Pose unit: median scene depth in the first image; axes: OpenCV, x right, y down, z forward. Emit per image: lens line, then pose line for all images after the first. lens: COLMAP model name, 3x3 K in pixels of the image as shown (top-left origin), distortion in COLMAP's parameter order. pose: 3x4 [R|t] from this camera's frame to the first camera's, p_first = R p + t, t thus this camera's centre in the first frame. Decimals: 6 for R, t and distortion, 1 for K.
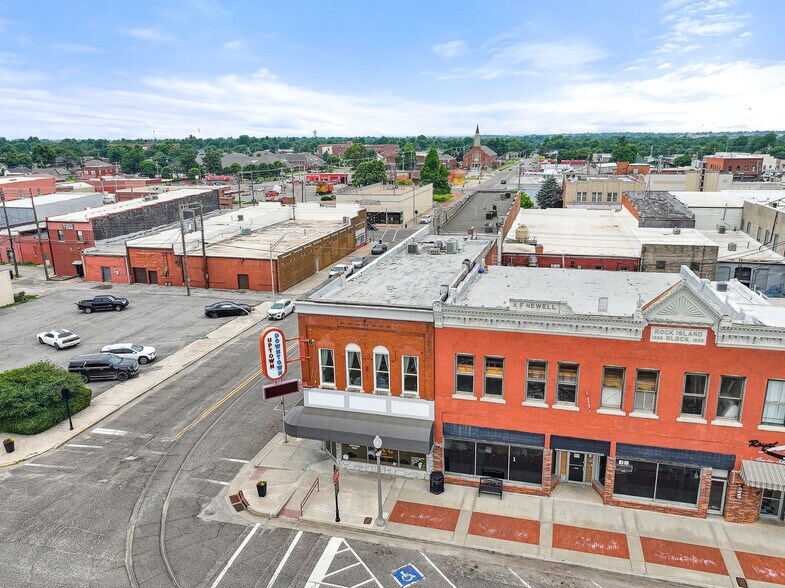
lens RADIAL K [[576.3, 0, 392.6], [0, 576.3, 290.1], [0, 0, 1]] dist [0.002940, 0.007643]
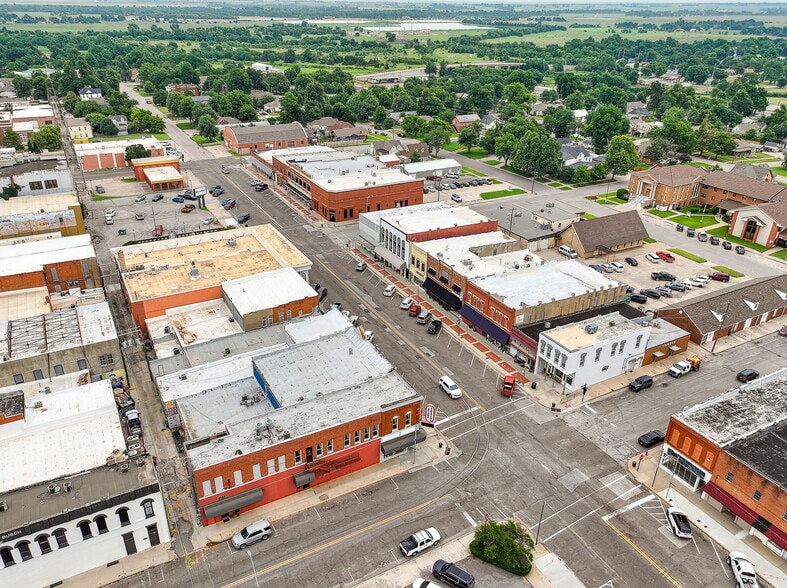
lens RADIAL K [[577.8, 0, 395.0], [0, 577.8, 294.8], [0, 0, 1]] dist [0.002940, 0.007643]
pose [[-0.703855, -0.316482, 0.635946, -1.659576], [0.165085, 0.797873, 0.579780, -1.954384], [-0.690894, 0.513067, -0.509341, 2.240497]]
